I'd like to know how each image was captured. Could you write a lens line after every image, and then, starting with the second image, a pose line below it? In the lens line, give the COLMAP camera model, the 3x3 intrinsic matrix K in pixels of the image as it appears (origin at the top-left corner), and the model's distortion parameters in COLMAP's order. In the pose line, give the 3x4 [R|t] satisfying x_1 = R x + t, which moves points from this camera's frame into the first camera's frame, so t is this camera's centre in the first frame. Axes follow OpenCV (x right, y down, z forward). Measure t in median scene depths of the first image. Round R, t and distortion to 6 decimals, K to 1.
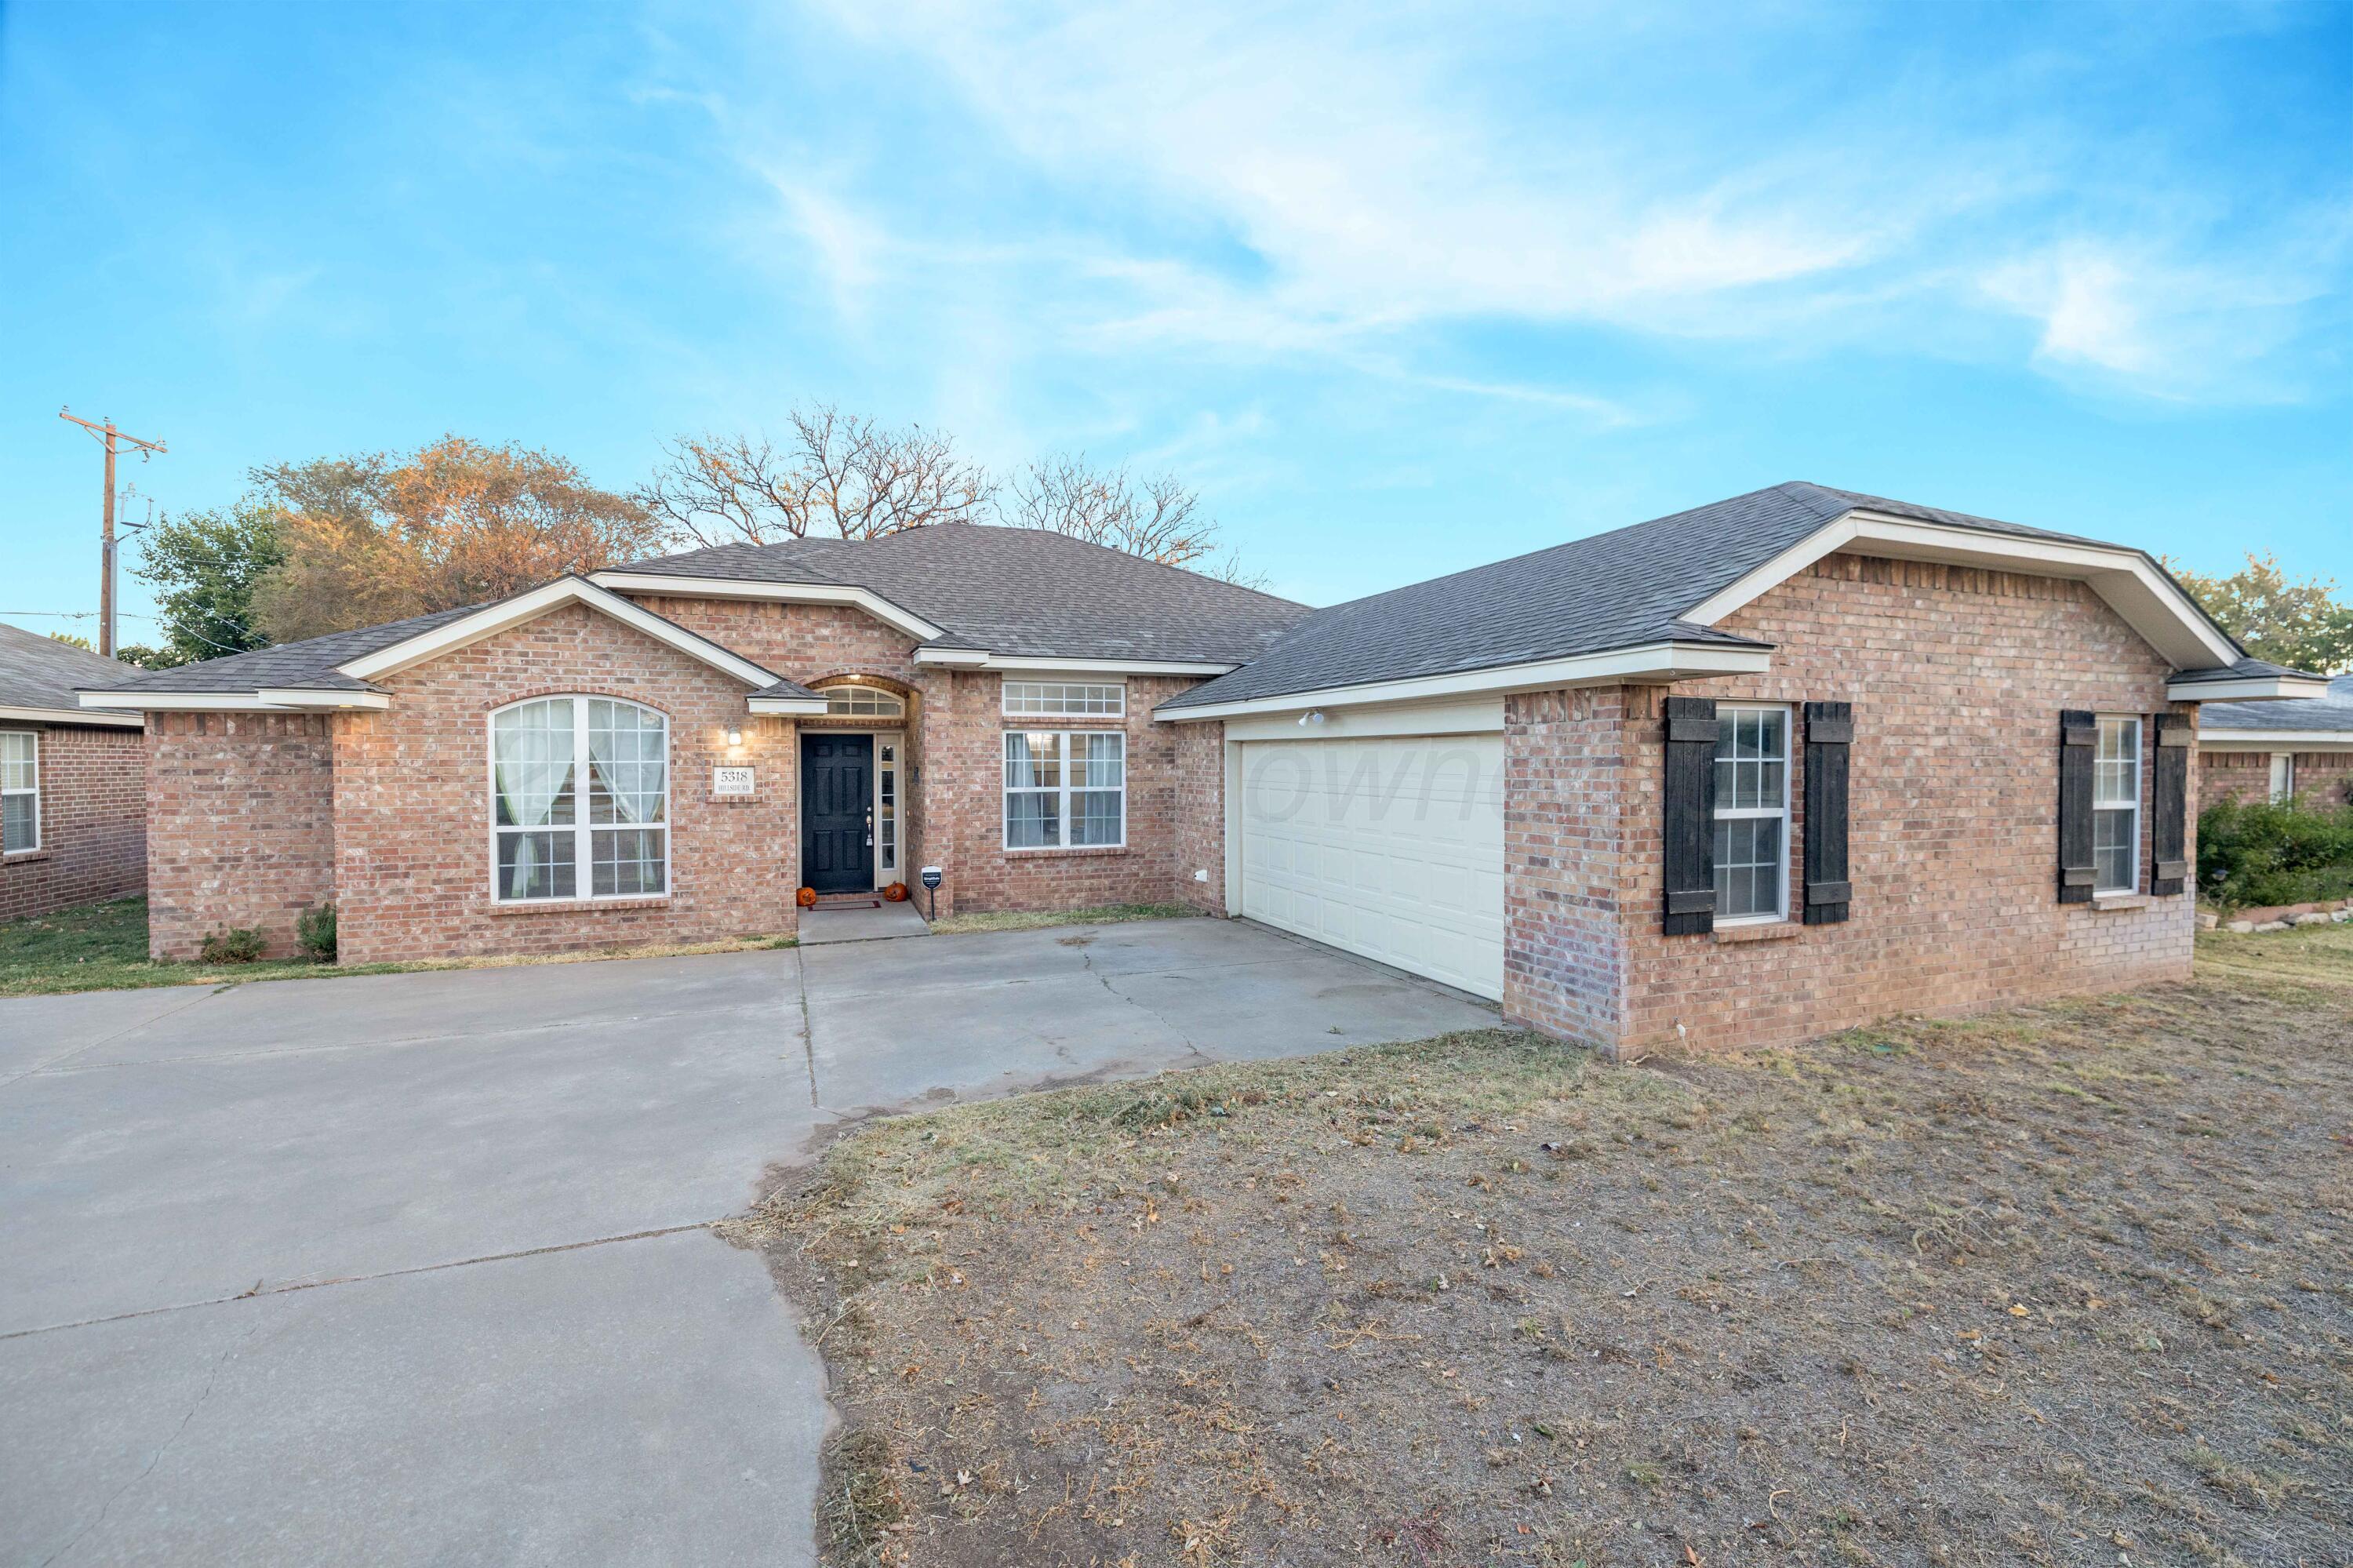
lens RADIAL K [[1013.8, 0, 1170.2], [0, 1013.8, 783.8], [0, 0, 1]] dist [0.004803, 0.000004]
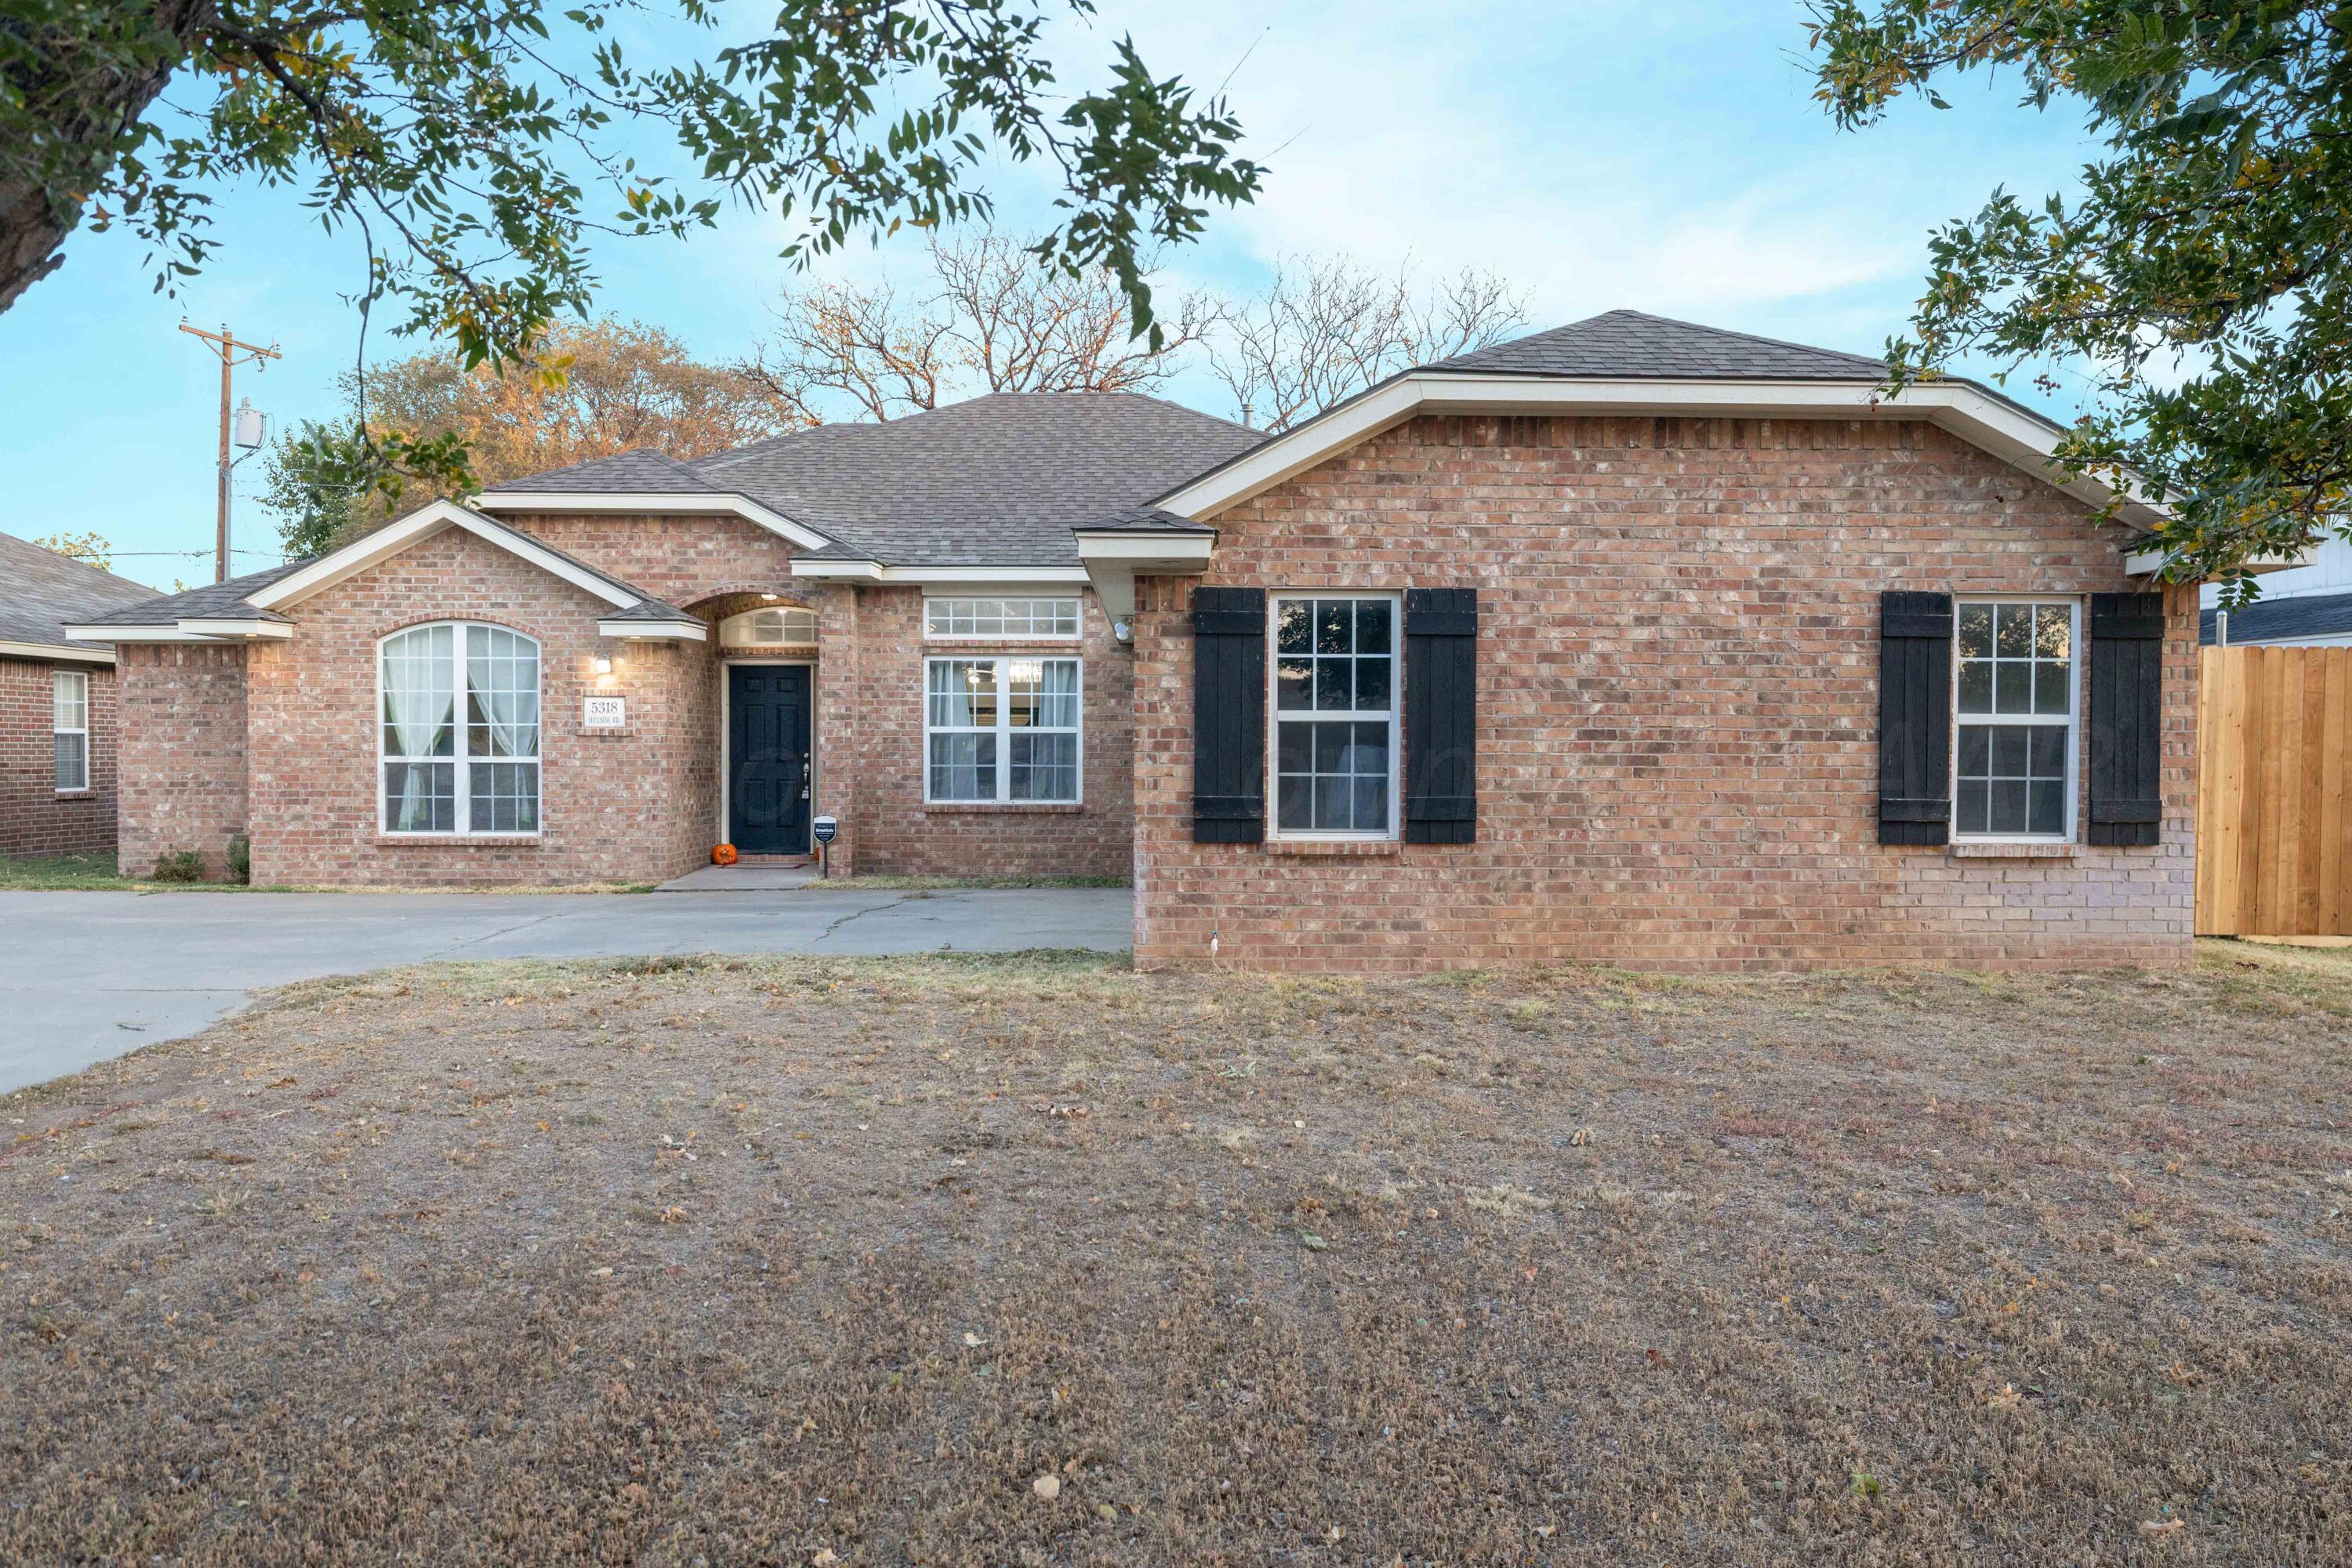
lens RADIAL K [[1795.8, 0, 1185.3], [0, 1795.8, 798.9], [0, 0, 1]] dist [0.011607, 0.004483]
pose [[0.934161, 0.012889, -0.356618, 0.704978], [-0.011747, 0.999917, 0.005369, 0.066476], [0.356657, -0.000826, 0.934235, -0.364749]]
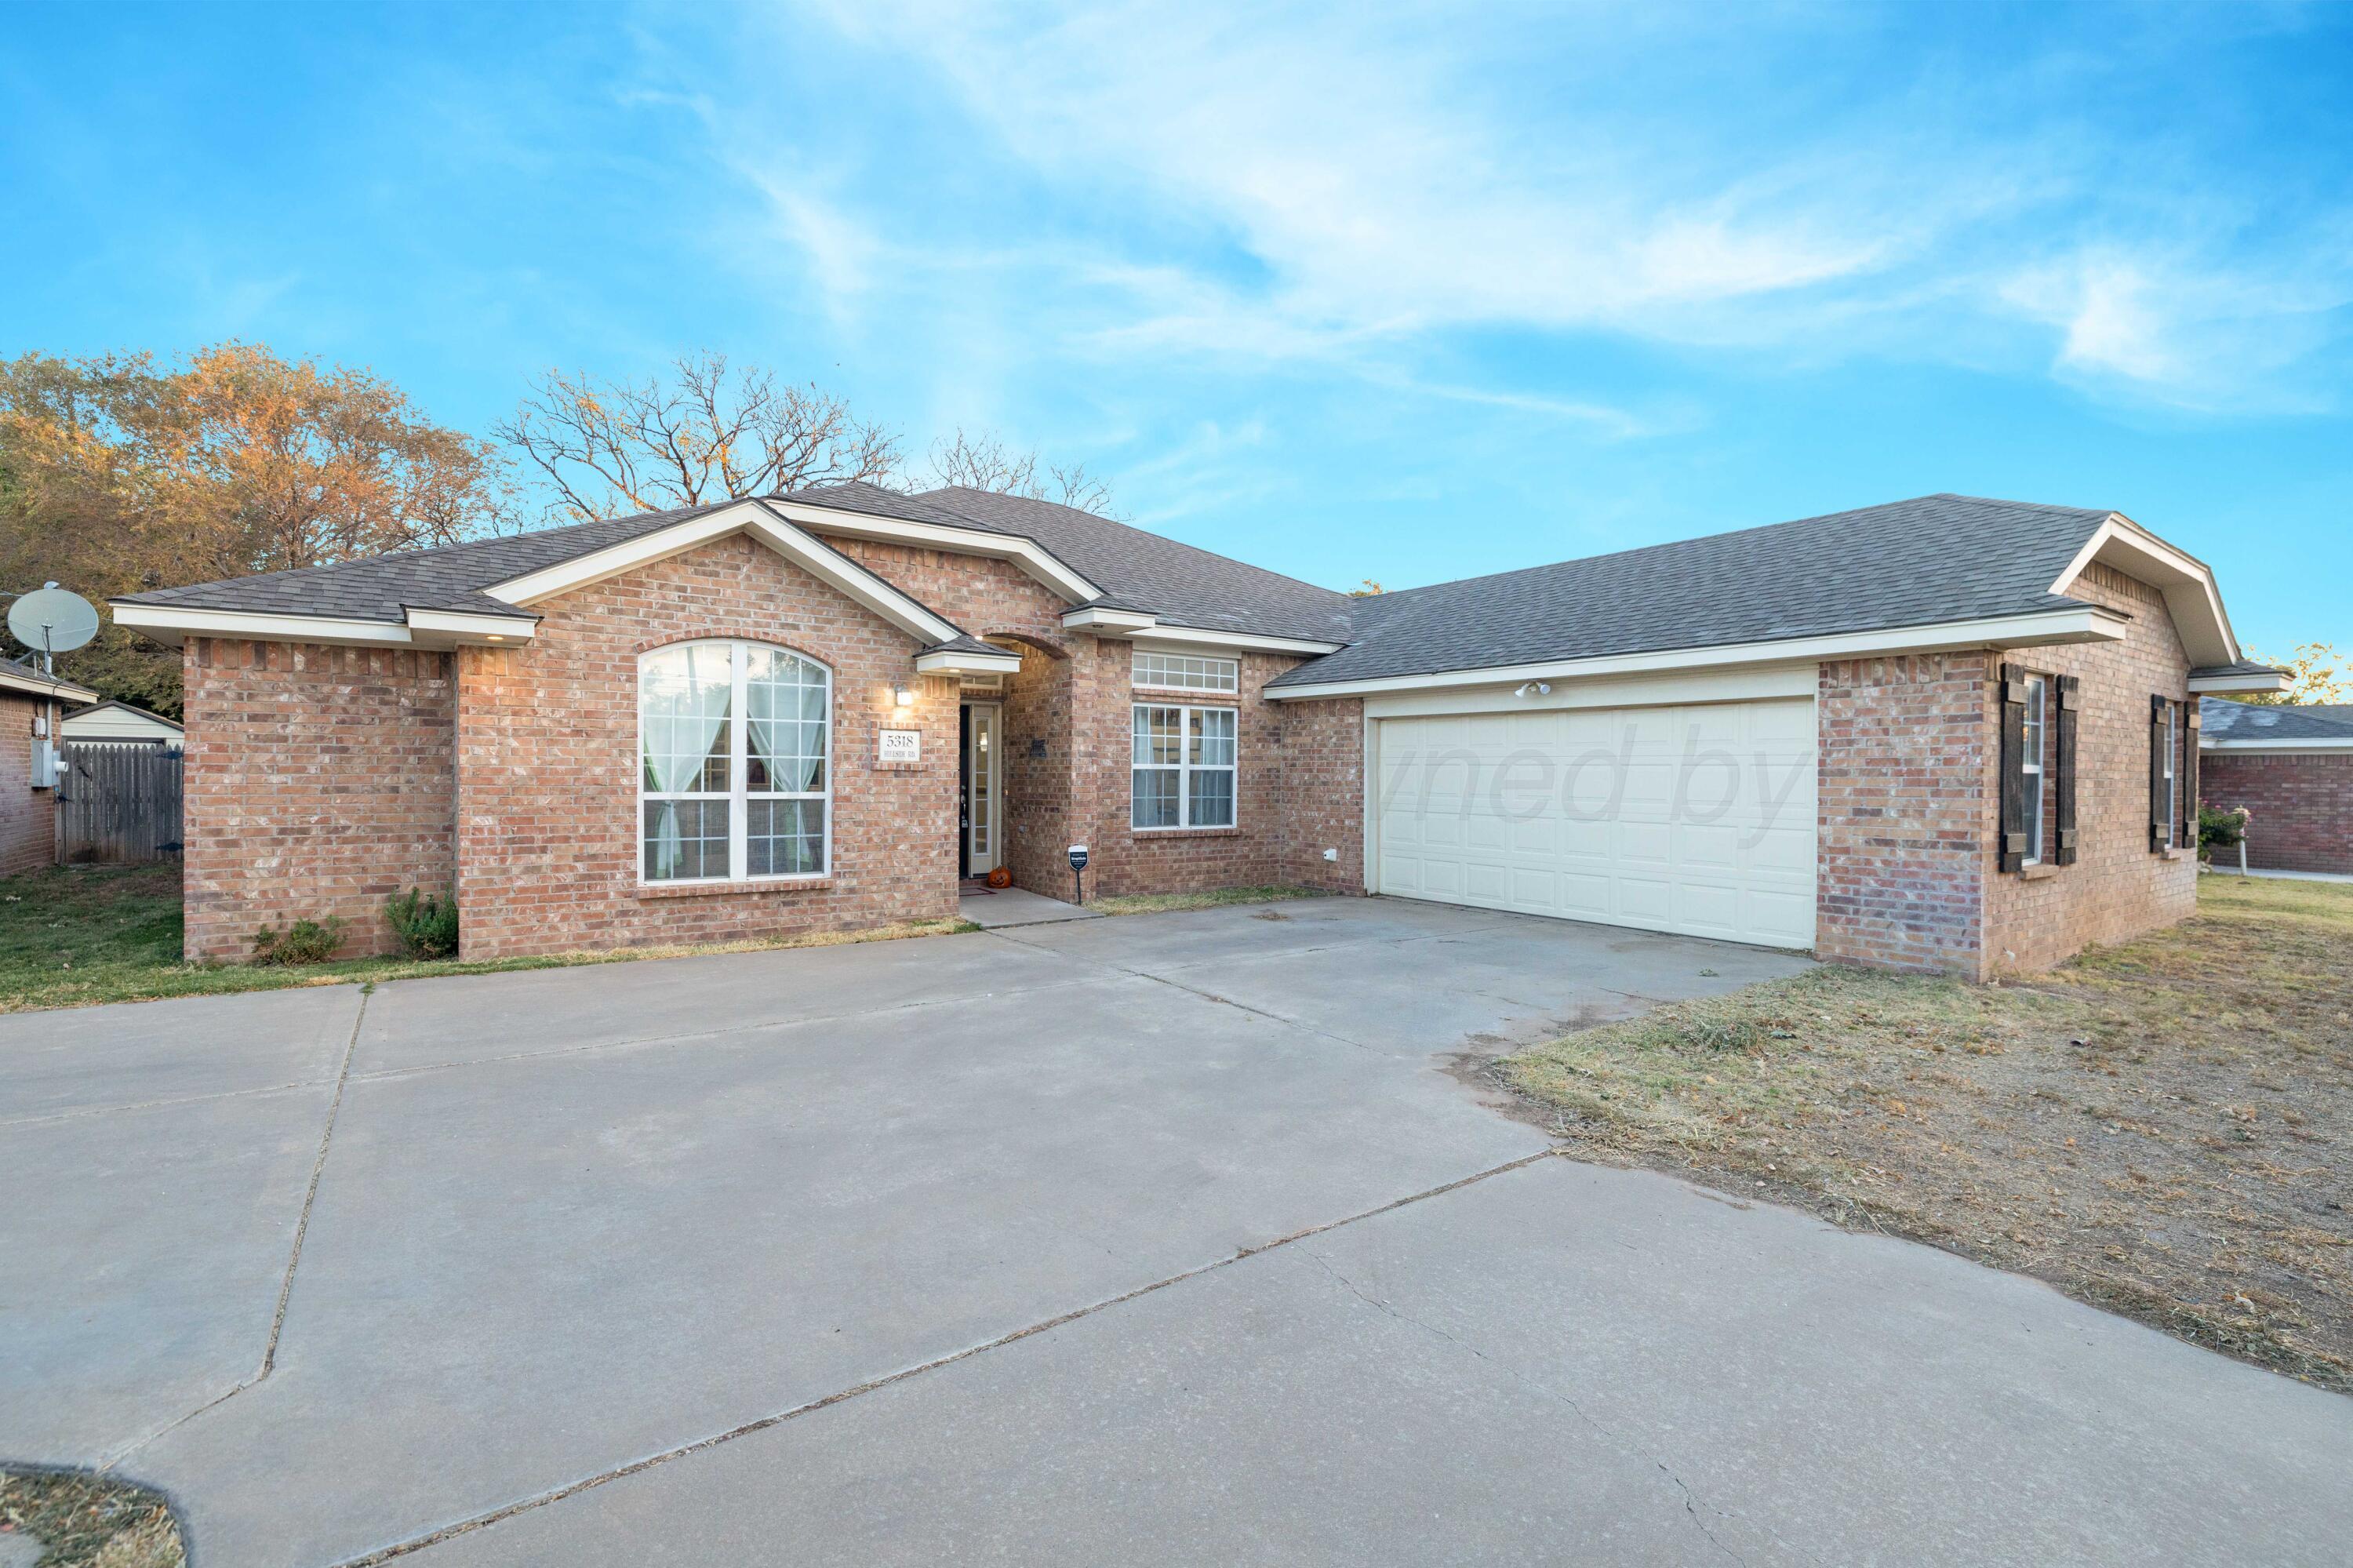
lens RADIAL K [[1045.5, 0, 1176.5], [0, 1045.5, 784.0], [0, 0, 1]] dist [-0.004546, -0.000060]
pose [[0.969755, 0.007164, 0.243974, -0.458953], [-0.003740, 0.999888, -0.014495, 0.046794], [-0.244051, 0.013145, 0.969673, 0.060759]]
